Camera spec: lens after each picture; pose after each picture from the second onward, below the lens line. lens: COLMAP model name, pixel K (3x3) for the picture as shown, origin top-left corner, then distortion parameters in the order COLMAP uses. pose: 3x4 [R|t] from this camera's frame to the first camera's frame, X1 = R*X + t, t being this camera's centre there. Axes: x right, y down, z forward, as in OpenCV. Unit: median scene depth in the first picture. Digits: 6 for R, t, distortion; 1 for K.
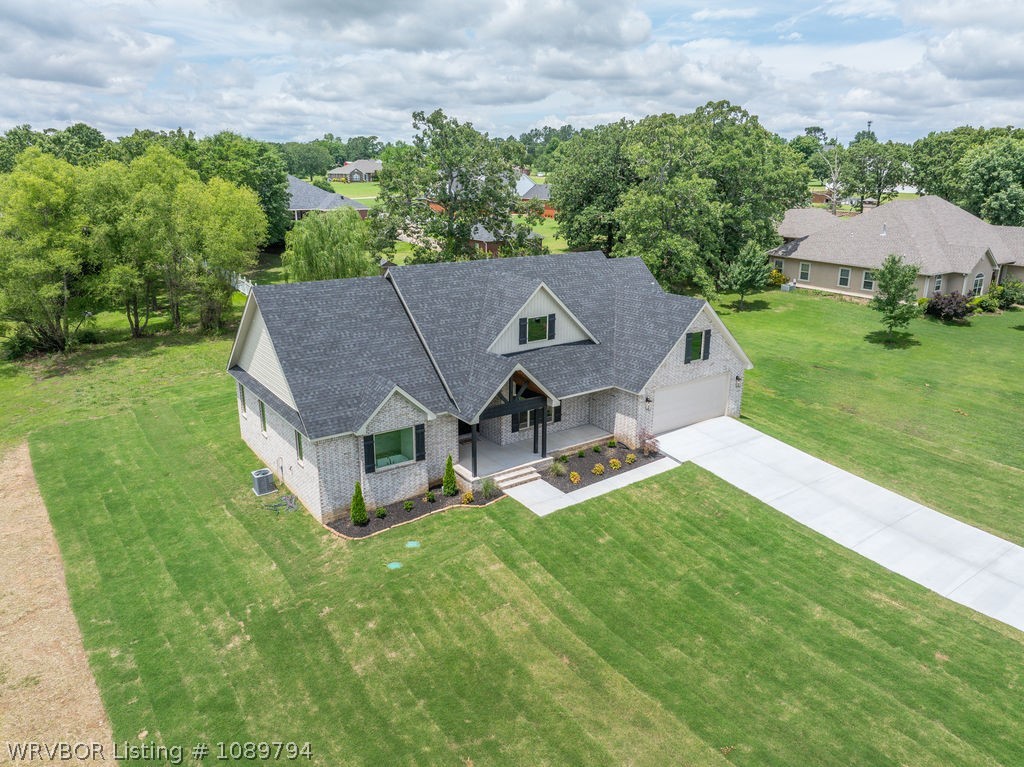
lens RADIAL K [[723.3, 0, 512.0], [0, 723.3, 383.5], [0, 0, 1]] dist [-0.041634, -0.005352]
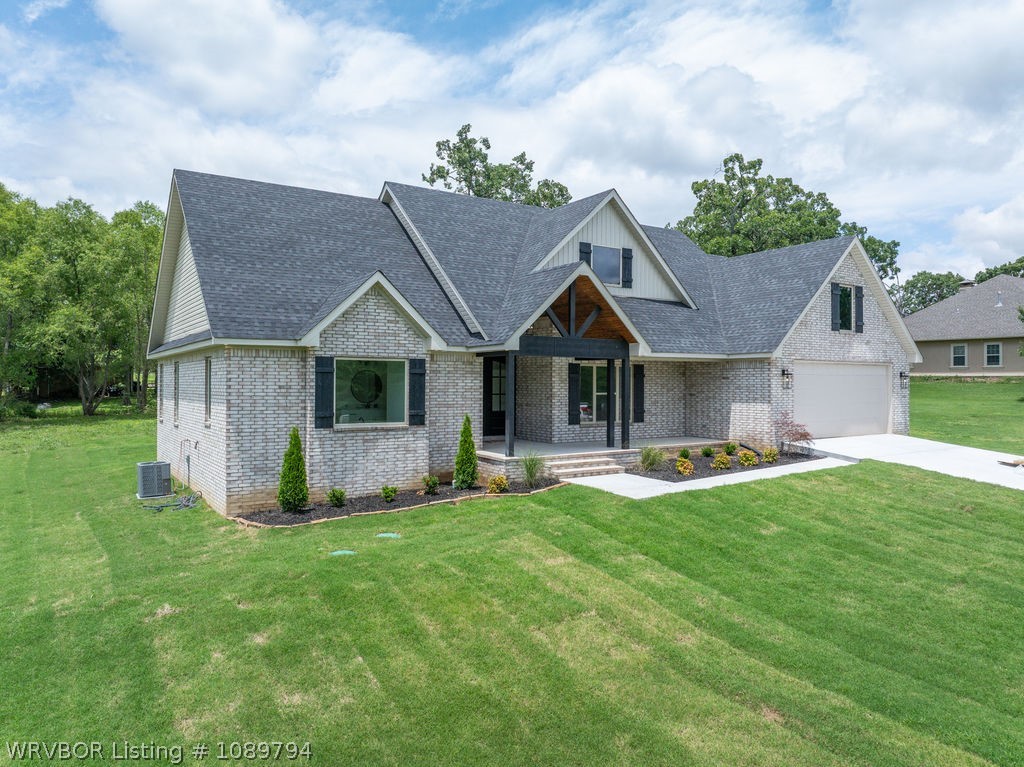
lens RADIAL K [[723.3, 0, 512.0], [0, 723.3, 383.5], [0, 0, 1]] dist [-0.041634, -0.005352]
pose [[0.999319, -0.002491, -0.036809, -0.031005], [-0.008130, 0.958326, -0.285562, 0.251775], [0.035987, 0.285666, 0.957653, 0.467339]]
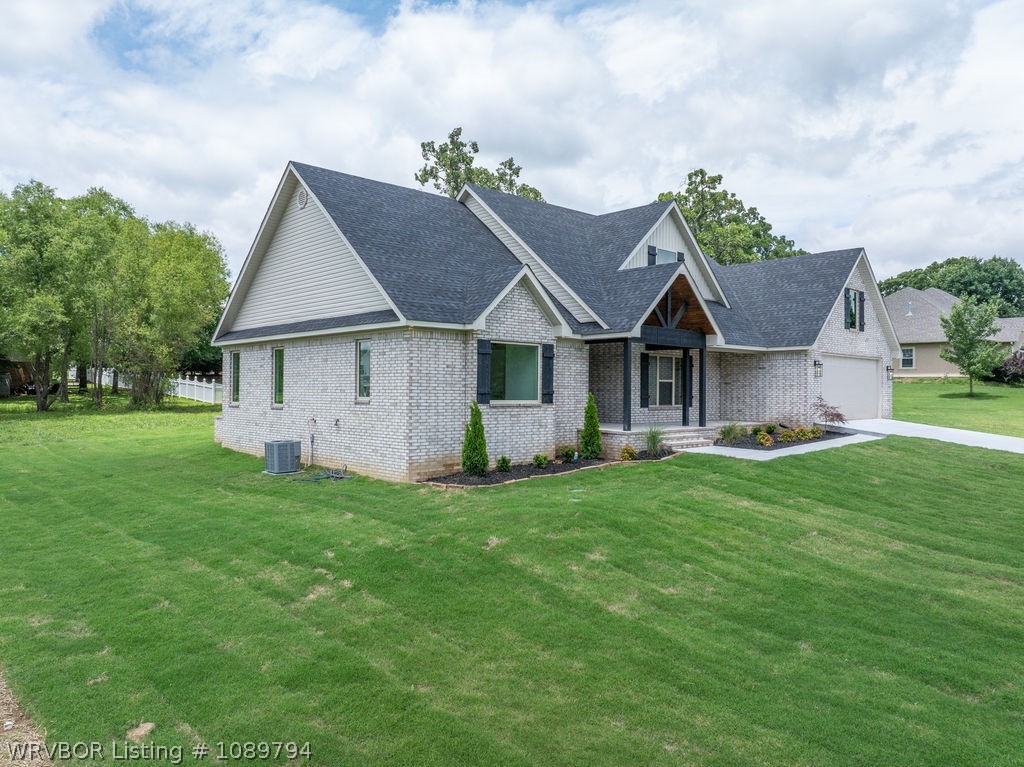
lens RADIAL K [[739.3, 0, 500.3], [0, 739.3, 389.5], [0, 0, 1]] dist [-0.042762, -0.003273]
pose [[0.993073, 0.002112, 0.117480, -0.259585], [0.031624, 0.958141, -0.284546, 0.297269], [-0.113163, 0.286290, 0.951437, 0.394261]]
